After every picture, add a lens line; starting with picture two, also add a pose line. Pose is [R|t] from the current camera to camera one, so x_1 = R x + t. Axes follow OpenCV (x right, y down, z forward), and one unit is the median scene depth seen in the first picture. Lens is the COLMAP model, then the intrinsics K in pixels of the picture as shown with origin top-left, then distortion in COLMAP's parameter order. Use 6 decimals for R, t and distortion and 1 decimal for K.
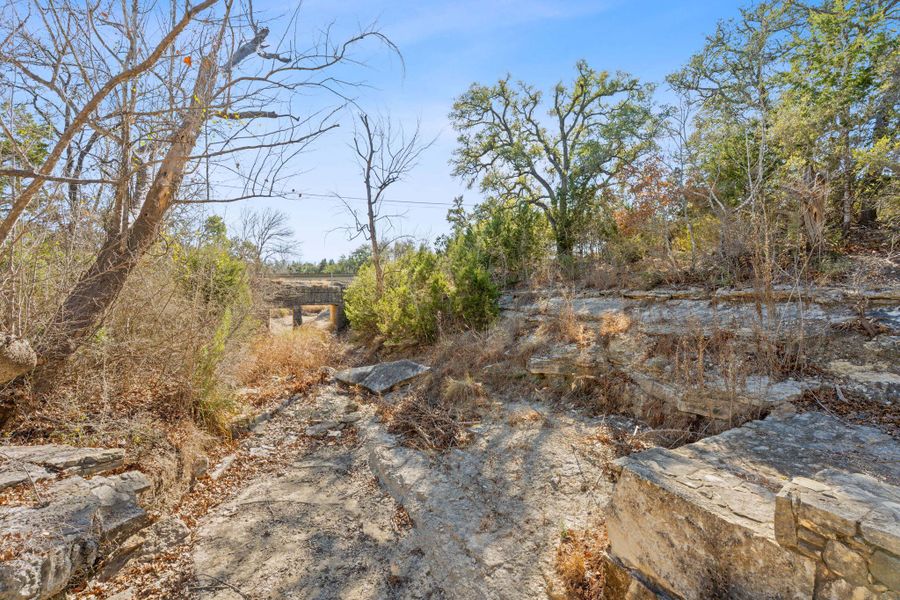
lens RADIAL K [[393.6, 0, 450.0], [0, 393.6, 299.1], [0, 0, 1]] dist [0.002419, 0.000163]
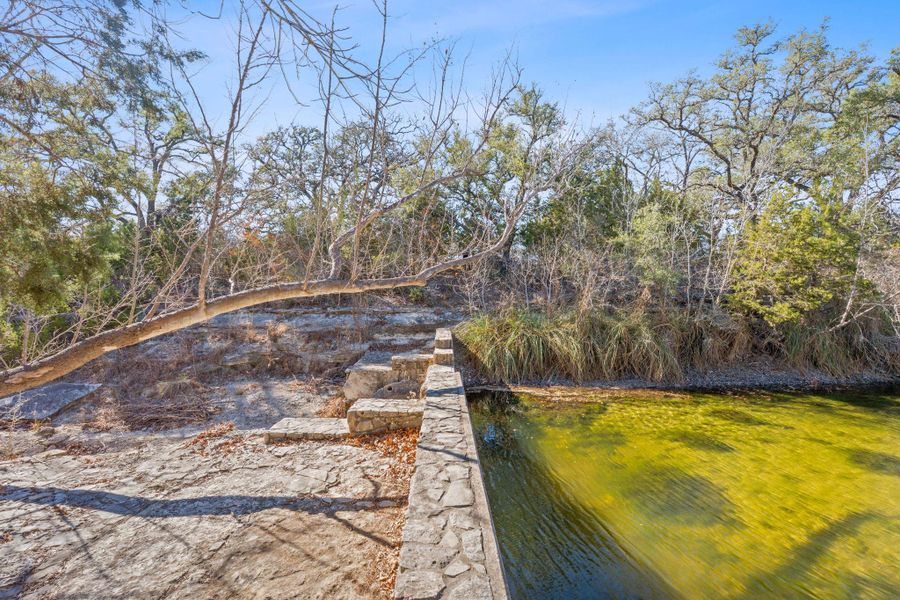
lens RADIAL K [[393.6, 0, 450.1], [0, 393.6, 299.5], [0, 0, 1]] dist [0.002419, 0.000163]
pose [[0.419333, -0.004752, 0.907820, -1.132140], [0.018819, 0.999817, -0.003459, -0.062539], [-0.907637, 0.018535, 0.419346, -0.573259]]
